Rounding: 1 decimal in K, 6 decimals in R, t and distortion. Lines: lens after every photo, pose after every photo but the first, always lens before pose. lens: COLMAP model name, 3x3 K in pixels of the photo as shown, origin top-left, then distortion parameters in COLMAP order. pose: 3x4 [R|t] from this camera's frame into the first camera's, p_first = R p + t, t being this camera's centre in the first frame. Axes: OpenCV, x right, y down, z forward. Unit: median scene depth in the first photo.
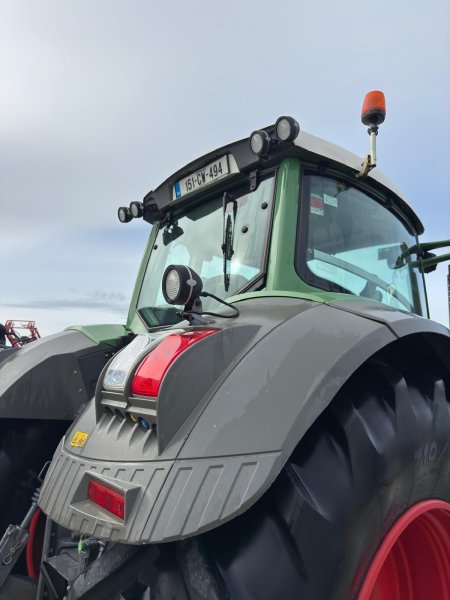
lens RADIAL K [[418.7, 0, 224.9], [0, 418.7, 304.3], [0, 0, 1]] dist [0.077380, -0.088357]
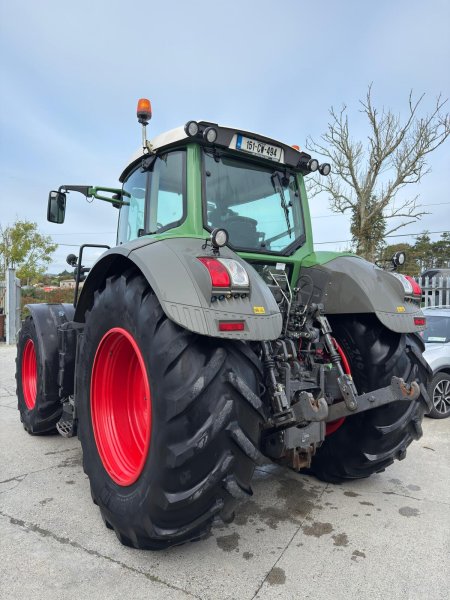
lens RADIAL K [[418.7, 0, 224.9], [0, 418.7, 304.3], [0, 0, 1]] dist [0.077380, -0.088357]
pose [[0.123550, -0.049190, 0.991118, -1.762910], [-0.203750, 0.976234, 0.073850, 0.163512], [-0.971196, -0.211065, 0.110591, 0.964015]]
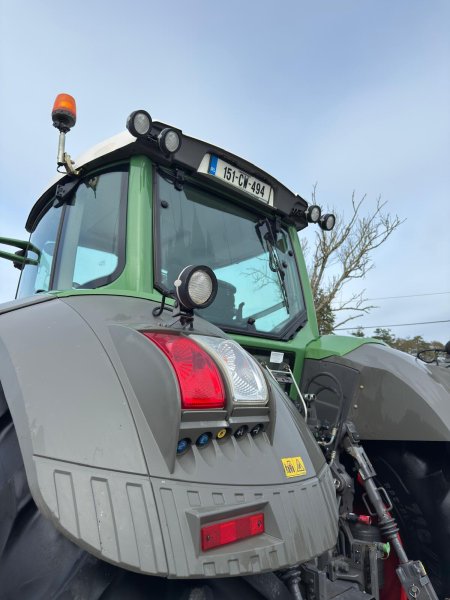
lens RADIAL K [[418.7, 0, 224.9], [0, 418.7, 304.3], [0, 0, 1]] dist [0.077380, -0.088357]
pose [[-0.011802, 0.167936, 0.985727, -1.105102], [-0.208686, 0.963675, -0.166677, 0.167228], [-0.977911, -0.207675, 0.023672, 1.094200]]
